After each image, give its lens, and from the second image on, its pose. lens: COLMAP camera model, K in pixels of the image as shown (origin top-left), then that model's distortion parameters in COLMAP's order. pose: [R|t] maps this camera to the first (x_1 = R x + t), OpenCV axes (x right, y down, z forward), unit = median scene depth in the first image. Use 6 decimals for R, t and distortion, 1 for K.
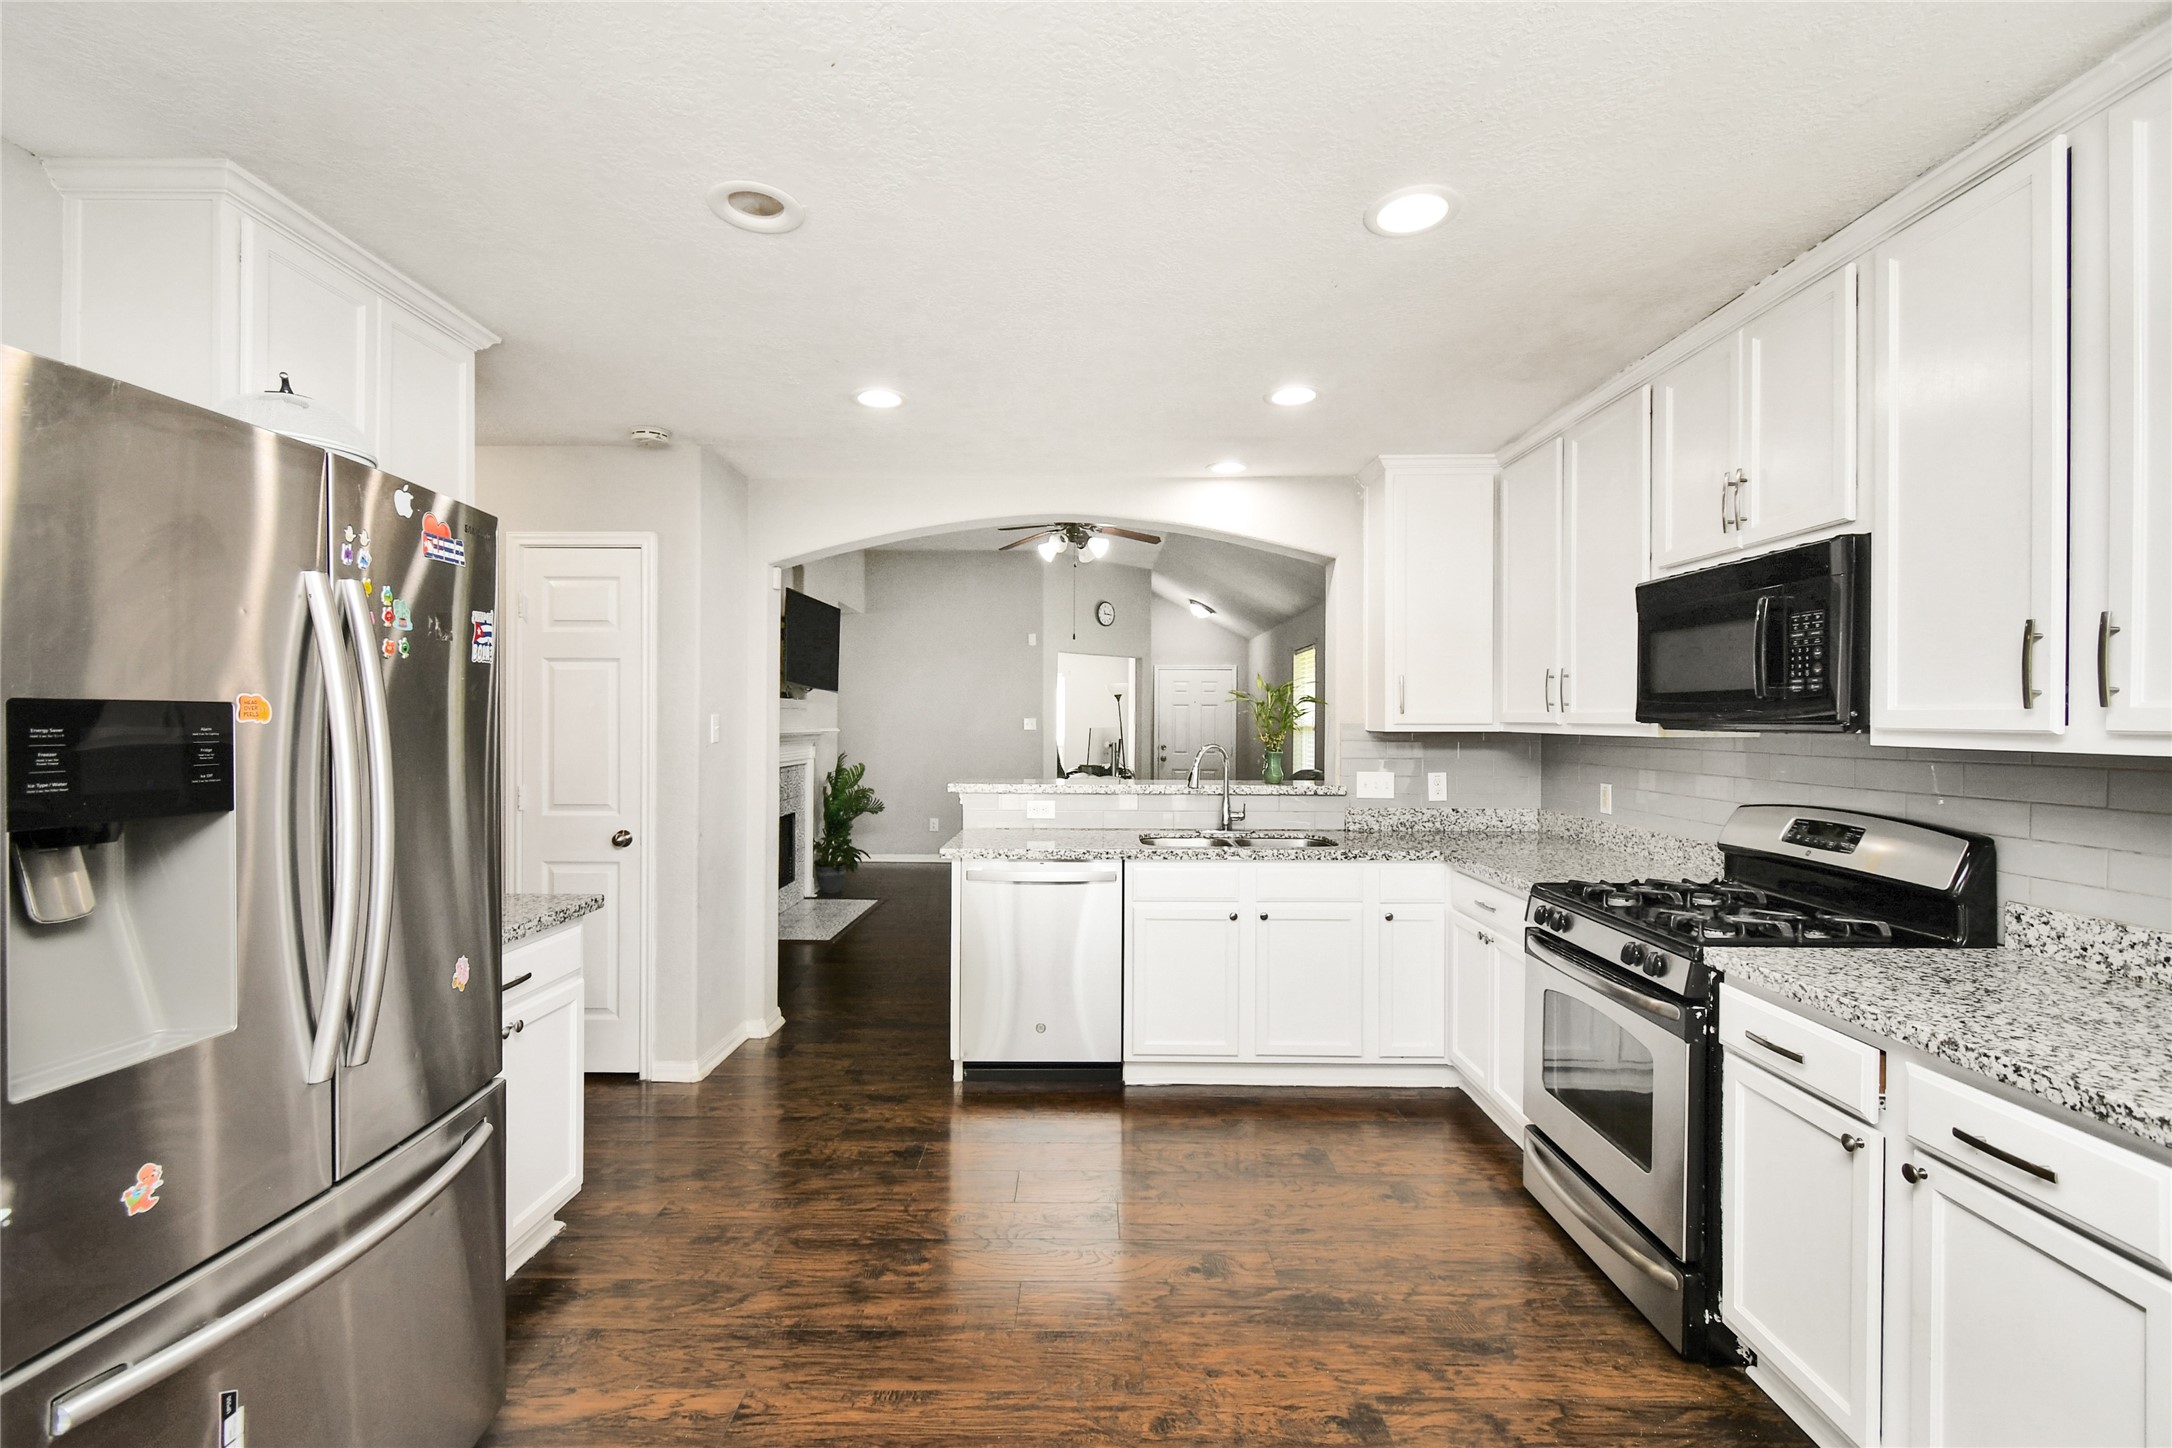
lens RADIAL K [[952.8, 0, 1083.6], [0, 952.8, 726.6], [0, 0, 1]] dist [0.001902, -0.000110]
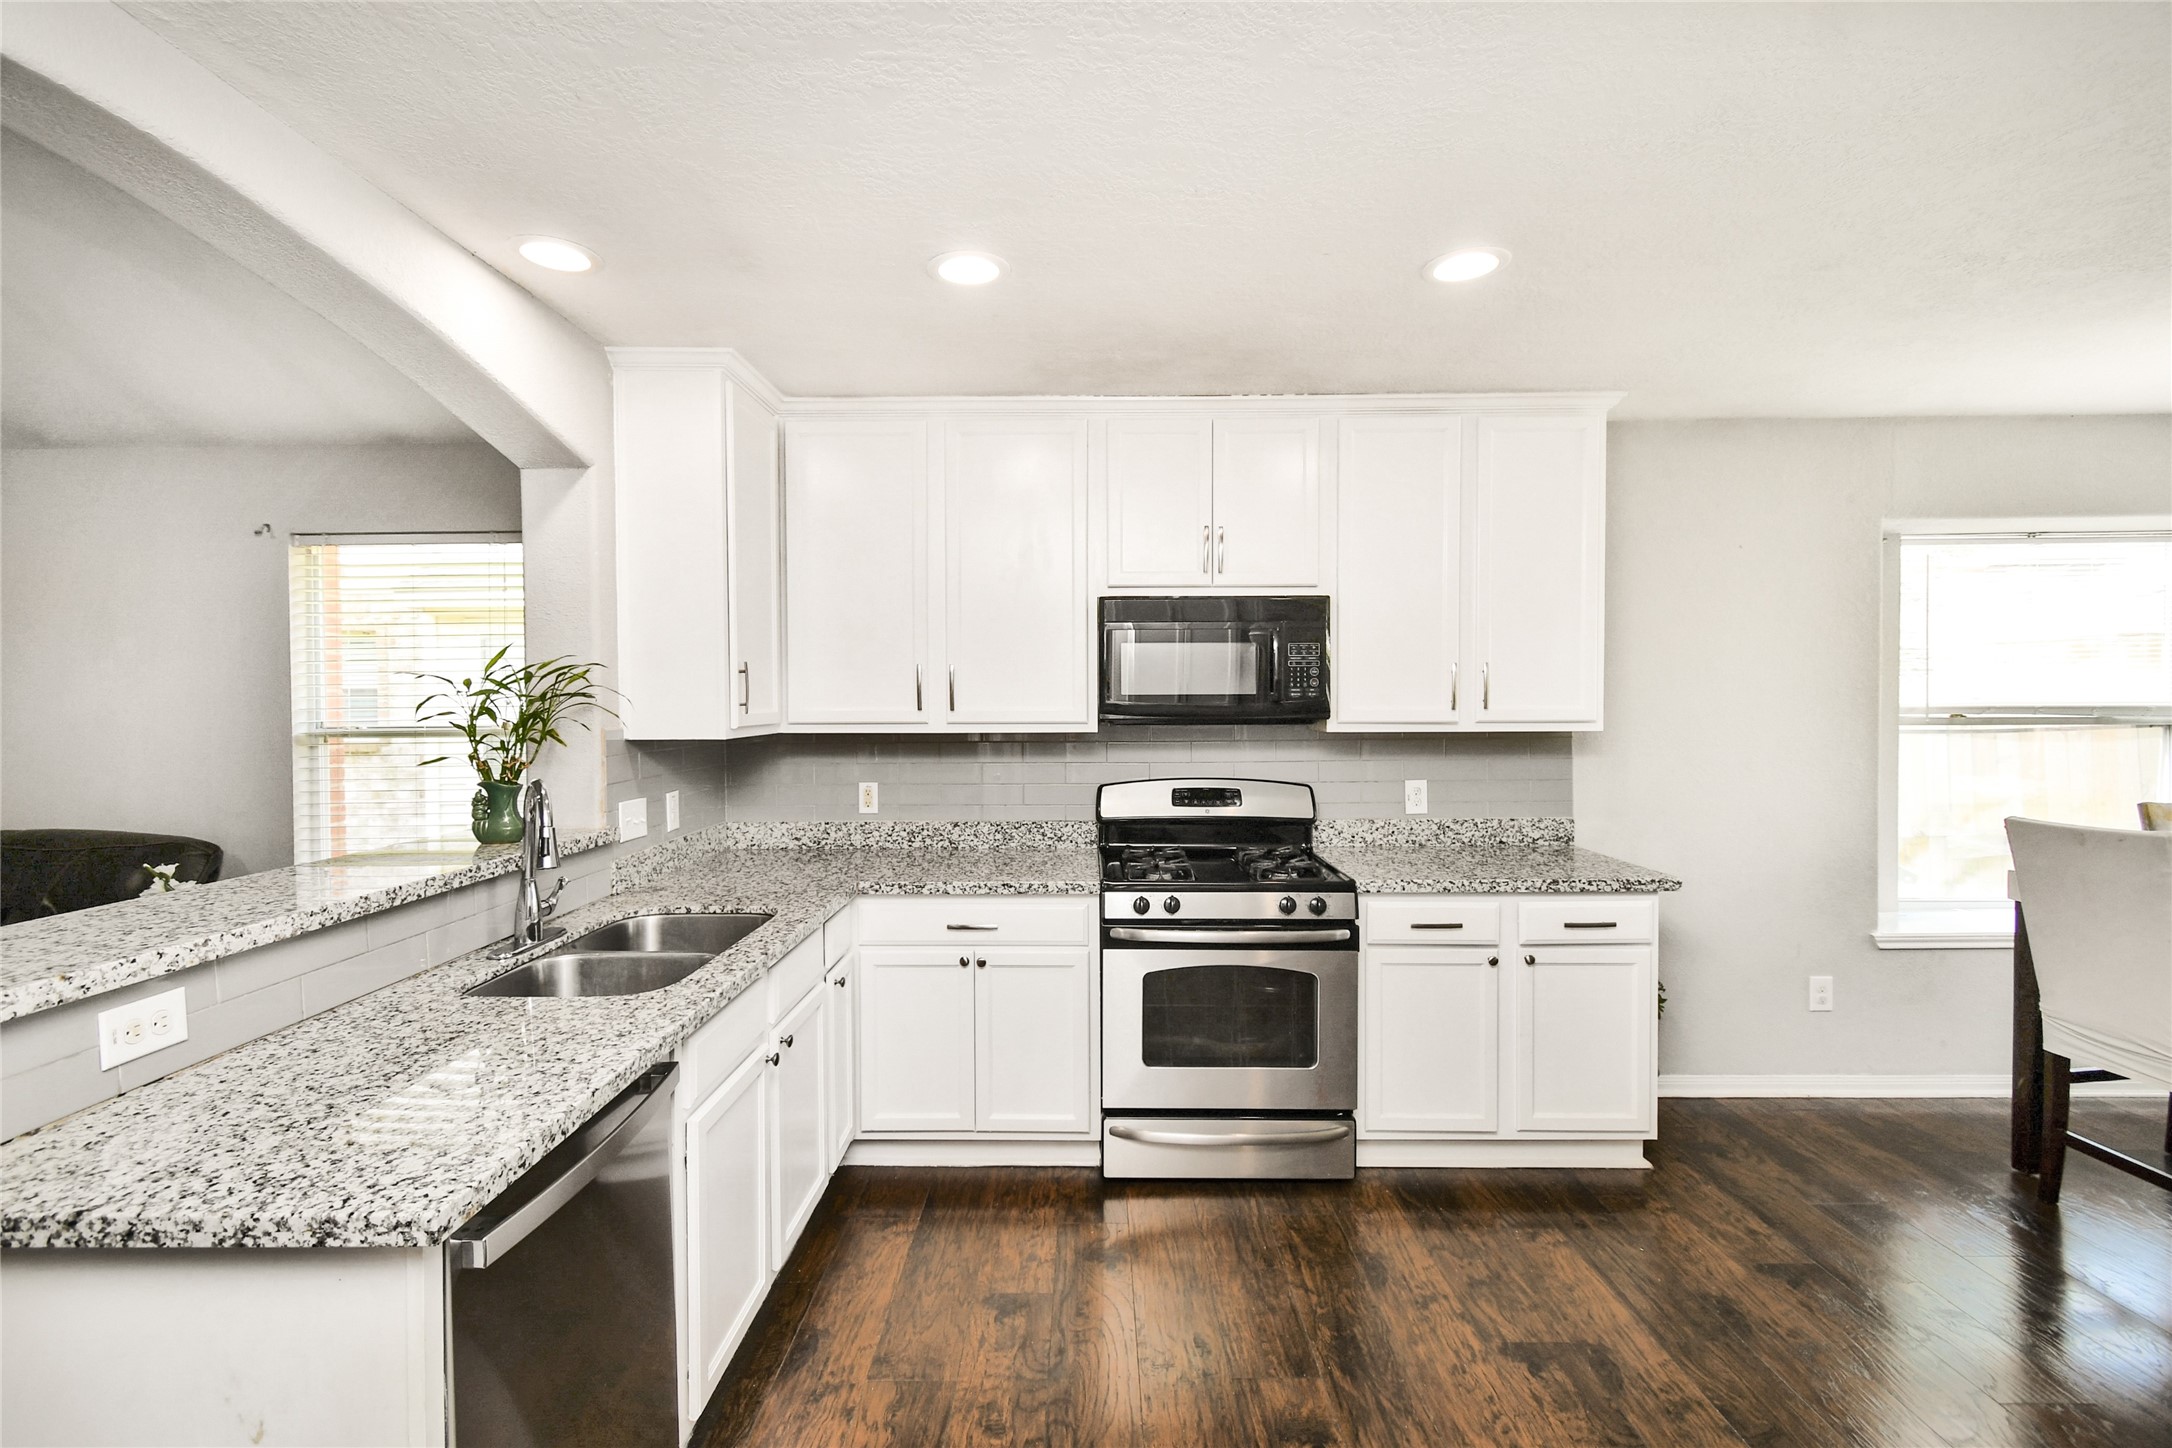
lens RADIAL K [[964.8, 0, 1084.6], [0, 964.8, 716.1], [0, 0, 1]] dist [0.001292, -0.000619]
pose [[0.000177, -0.022068, 0.999756, -0.607483], [0.011963, 0.999685, 0.022064, -0.036947], [-0.999928, 0.011956, 0.000441, 1.114956]]
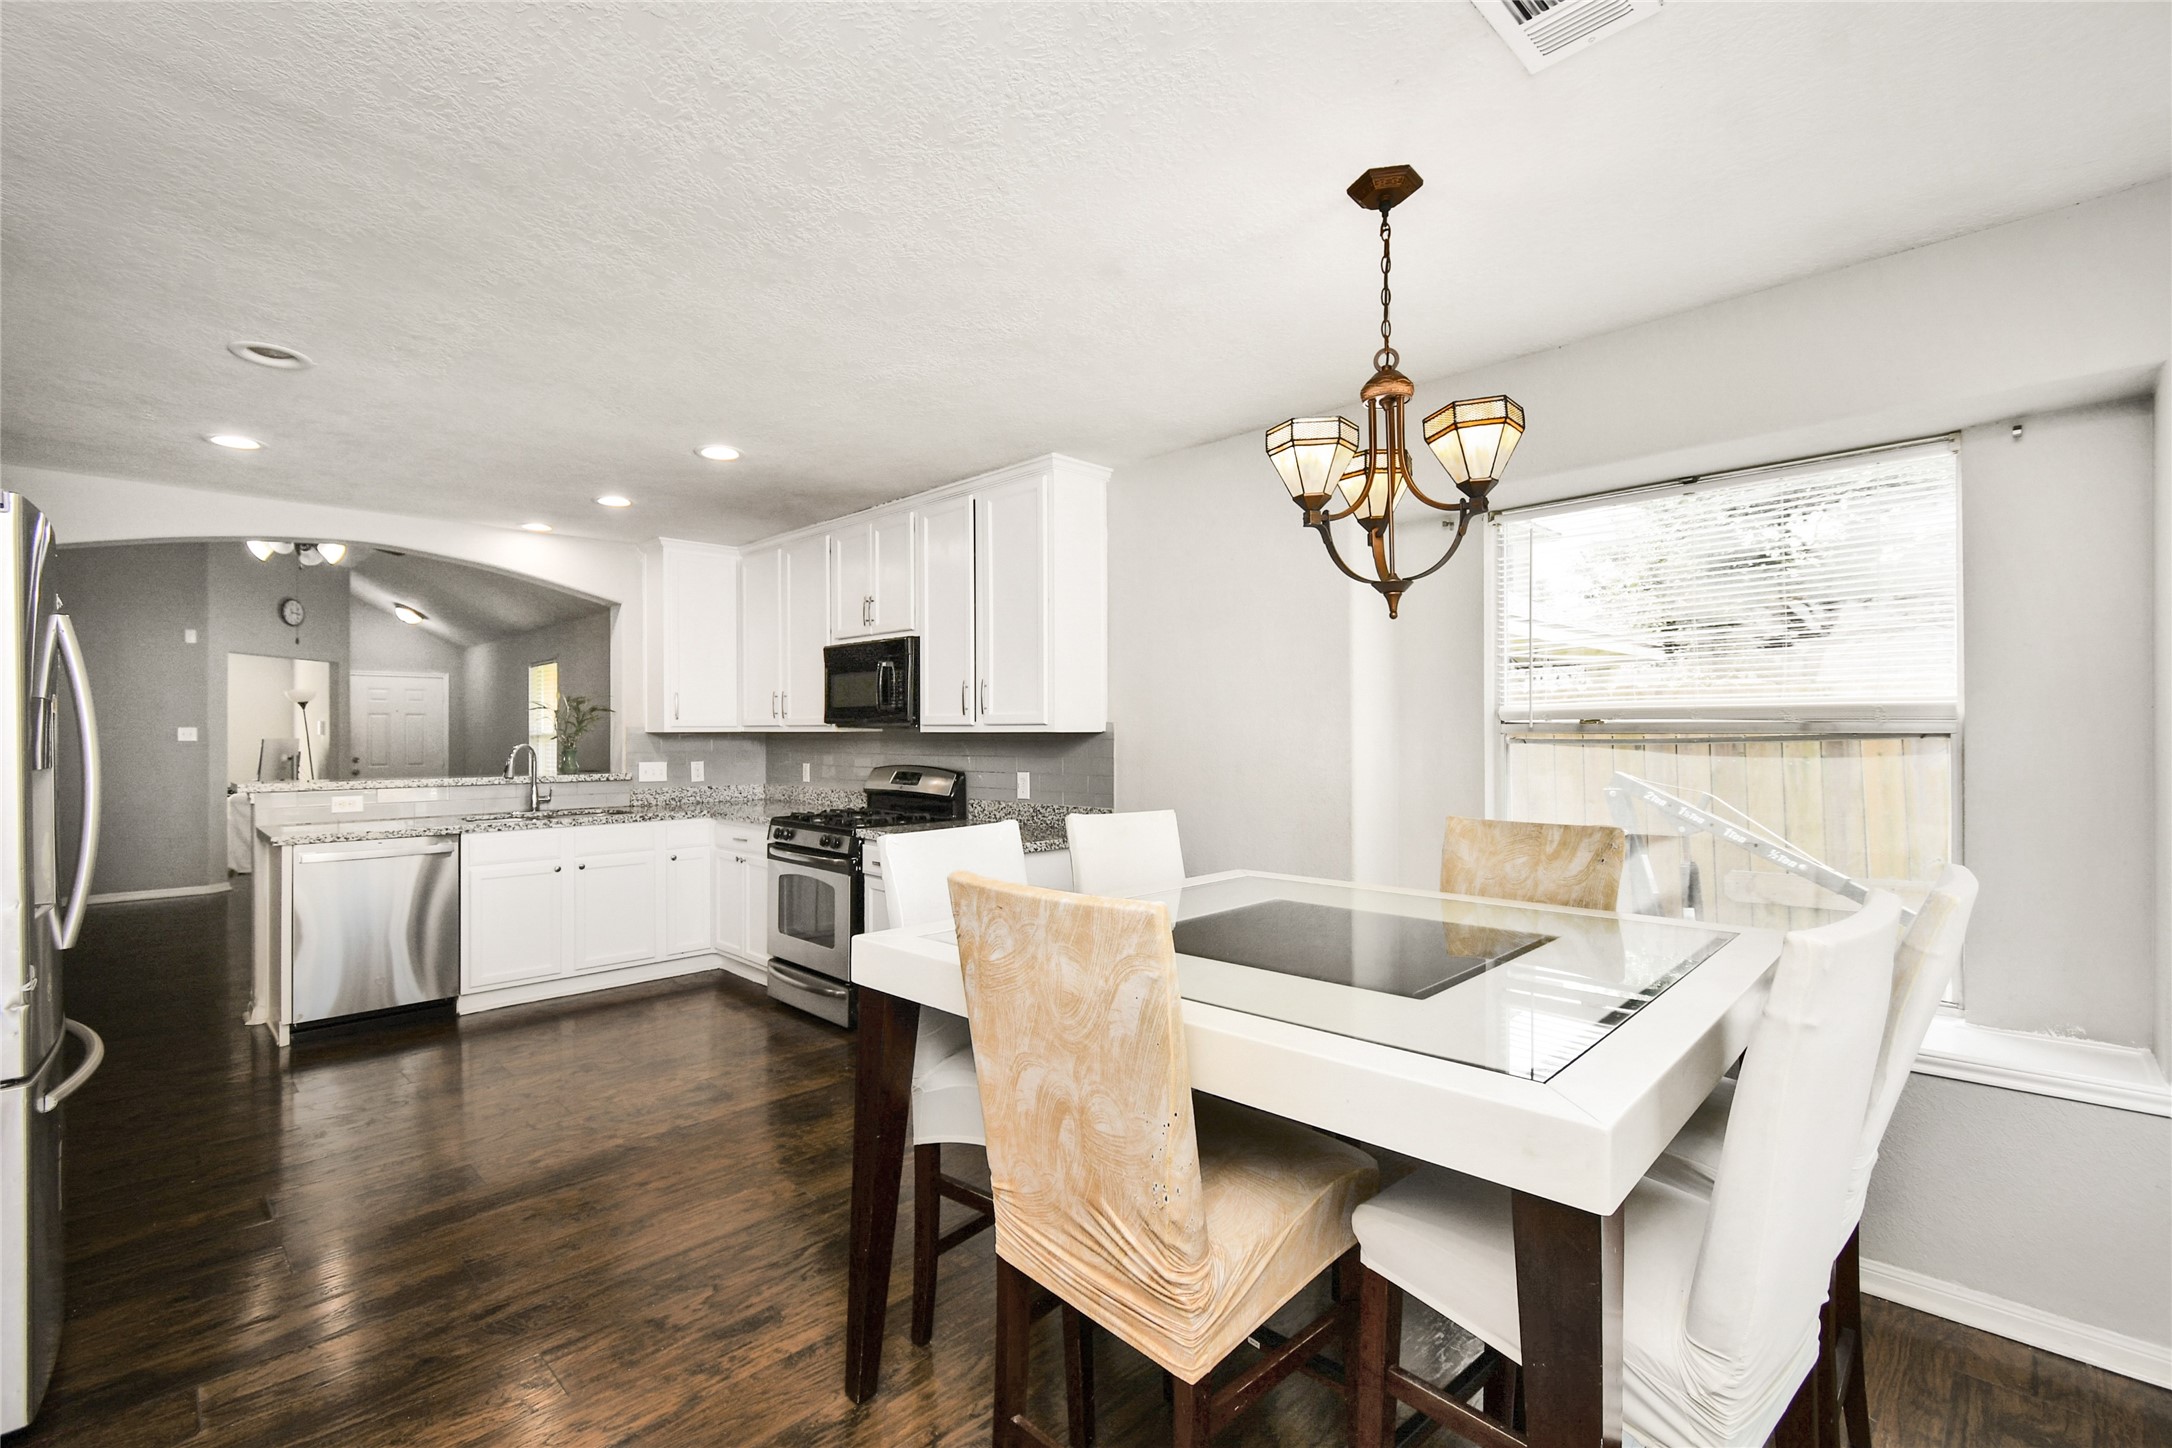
lens RADIAL K [[952.8, 0, 1083.6], [0, 952.8, 726.6], [0, 0, 1]] dist [0.001902, -0.000110]
pose [[0.695961, -0.000473, 0.718079, -0.401653], [0.010340, 0.999903, -0.009363, 0.024983], [-0.718005, 0.013941, 0.695899, -0.651097]]
